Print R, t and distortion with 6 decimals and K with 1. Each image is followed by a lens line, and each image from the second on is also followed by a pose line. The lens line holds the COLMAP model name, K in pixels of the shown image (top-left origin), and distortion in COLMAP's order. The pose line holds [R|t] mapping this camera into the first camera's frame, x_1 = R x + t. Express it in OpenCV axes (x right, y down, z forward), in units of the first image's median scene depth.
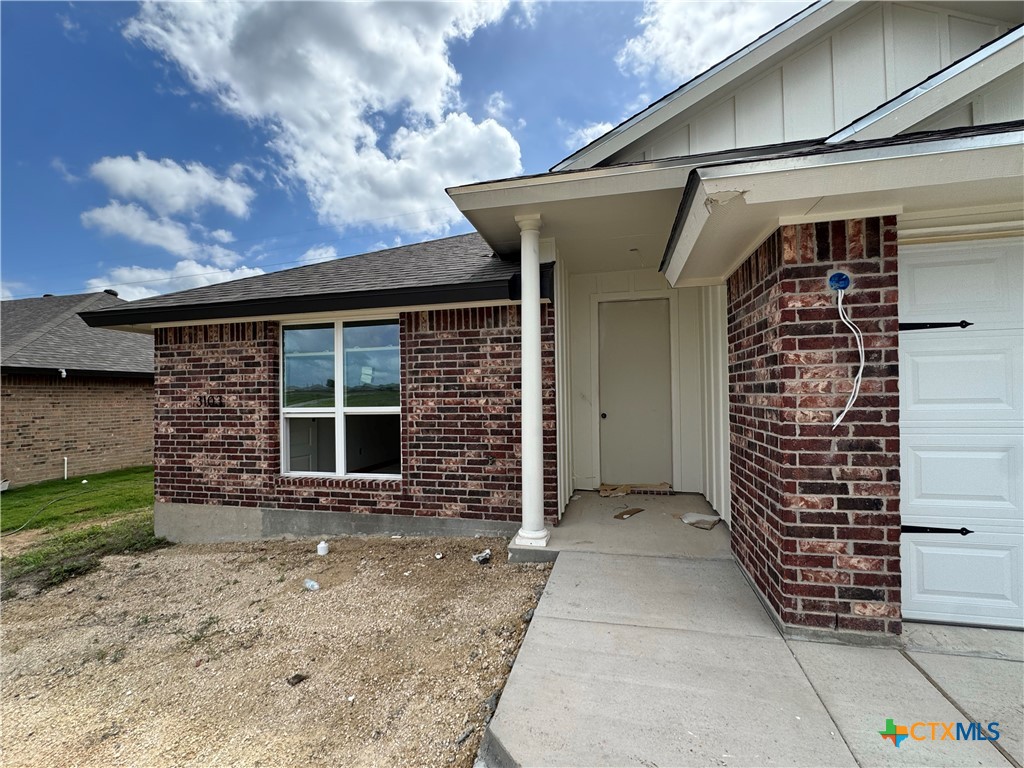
lens RADIAL K [[458.5, 0, 512.0], [0, 458.5, 384.0], [0, 0, 1]] dist [-0.003243, -0.000333]
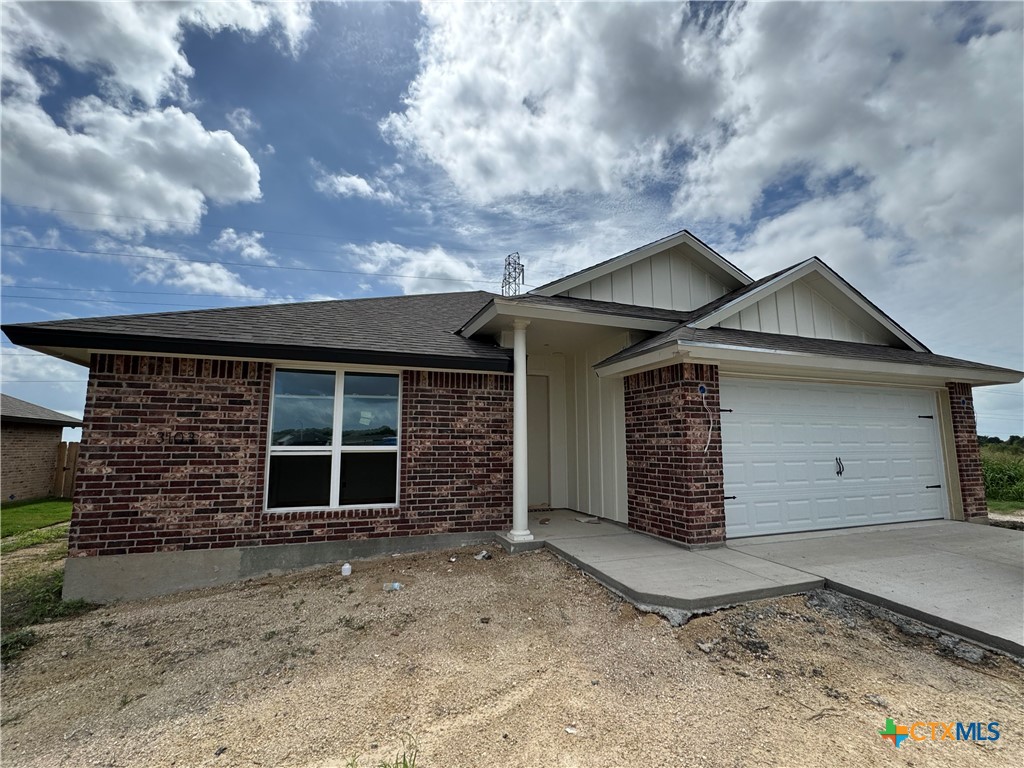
lens RADIAL K [[458.5, 0, 512.0], [0, 458.5, 384.0], [0, 0, 1]] dist [-0.003243, -0.000333]
pose [[0.829171, 0.088957, 0.551872, -0.692588], [-0.024558, 0.992100, -0.123020, 0.029432], [-0.558455, 0.088452, 0.824805, -0.194745]]
